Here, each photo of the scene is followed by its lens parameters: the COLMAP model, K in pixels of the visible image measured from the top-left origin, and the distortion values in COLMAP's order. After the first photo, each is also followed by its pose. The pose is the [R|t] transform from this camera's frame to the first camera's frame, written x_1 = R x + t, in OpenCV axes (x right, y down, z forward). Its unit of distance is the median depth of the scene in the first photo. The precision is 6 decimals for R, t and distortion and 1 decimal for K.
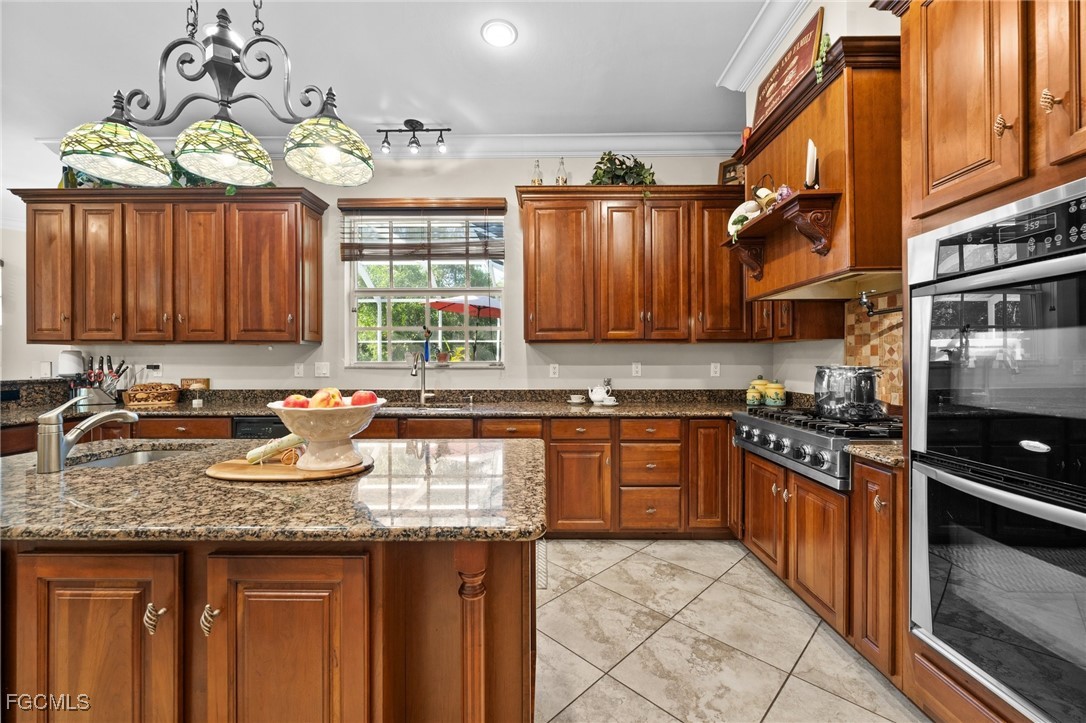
lens RADIAL K [[429.9, 0, 543.0], [0, 429.9, 361.5], [0, 0, 1]] dist [-0.002635, -0.000070]
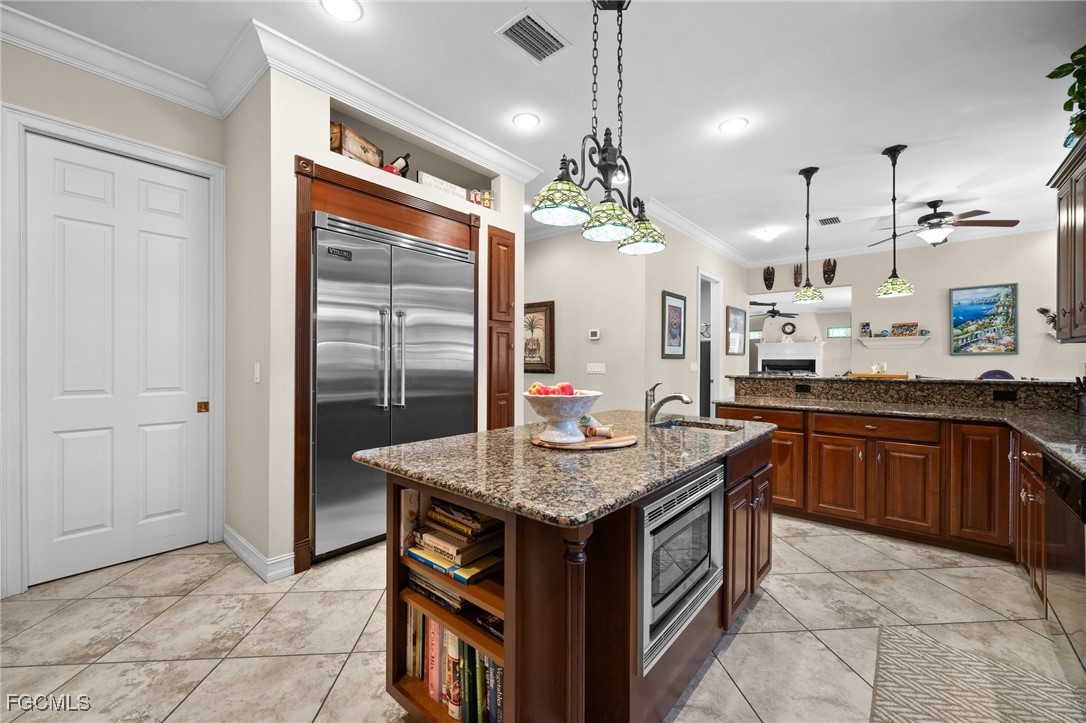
lens RADIAL K [[437.5, 0, 543.0], [0, 437.5, 361.5], [0, 0, 1]] dist [0.001833, -0.000003]
pose [[-0.642862, 0.001241, -0.765981, 0.243668], [-0.002696, 0.999989, 0.003883, -0.002663], [0.765977, 0.004561, -0.642852, 0.754731]]
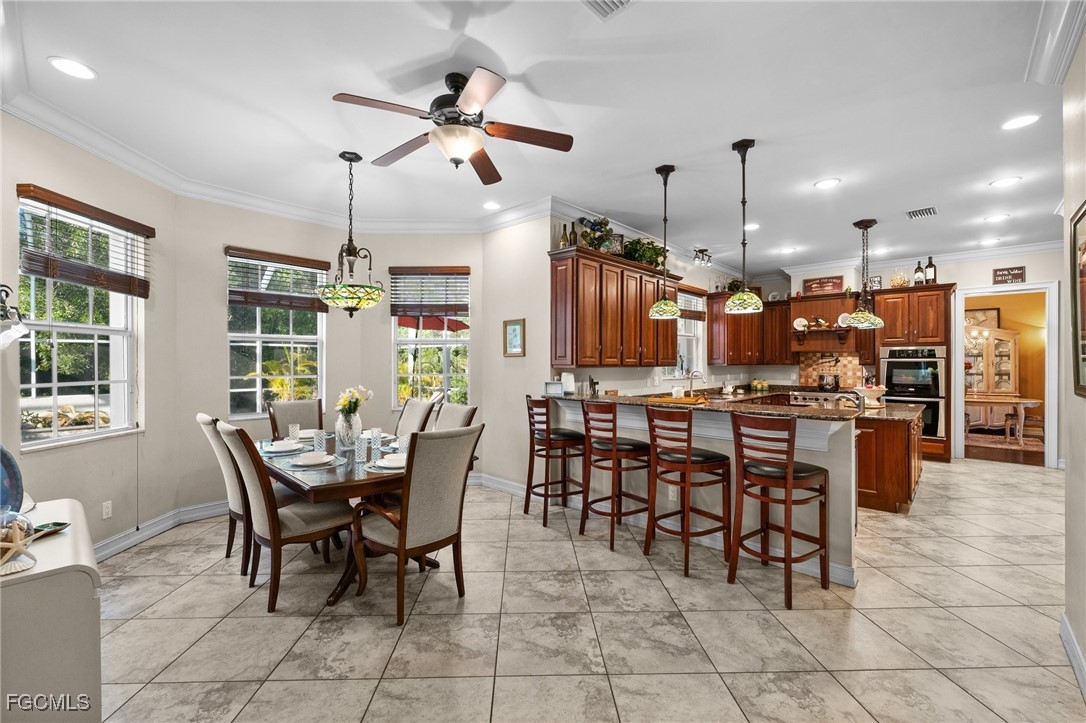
lens RADIAL K [[448.2, 0, 540.6], [0, 448.2, 363.0], [0, 0, 1]] dist [-0.001044, -0.000031]
pose [[0.681634, -0.000173, 0.731693, -2.256207], [0.001162, 0.999999, -0.000847, -0.054520], [-0.731692, 0.001428, 0.681633, 0.176906]]
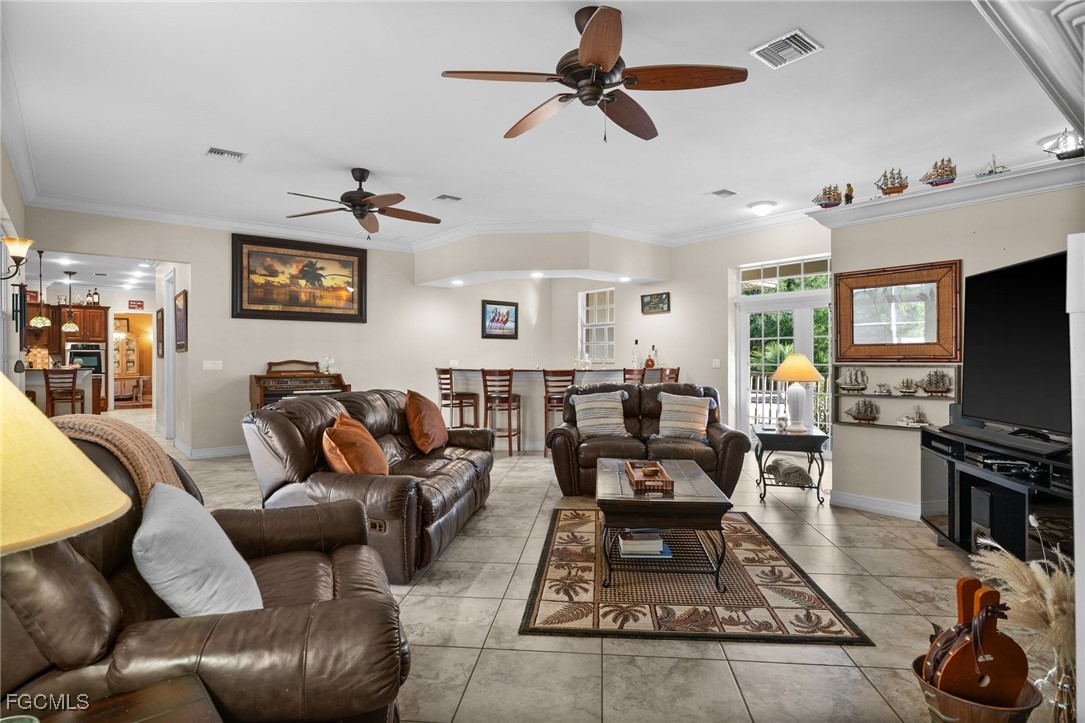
lens RADIAL K [[580.1, 0, 542.5], [0, 580.1, 361.5], [0, 0, 1]] dist [0.001262, 0.000232]
pose [[-0.632529, 0.001480, 0.774535, -5.030722], [0.004954, 0.999985, 0.002135, 0.016215], [-0.774521, 0.005187, -0.632527, 0.428893]]
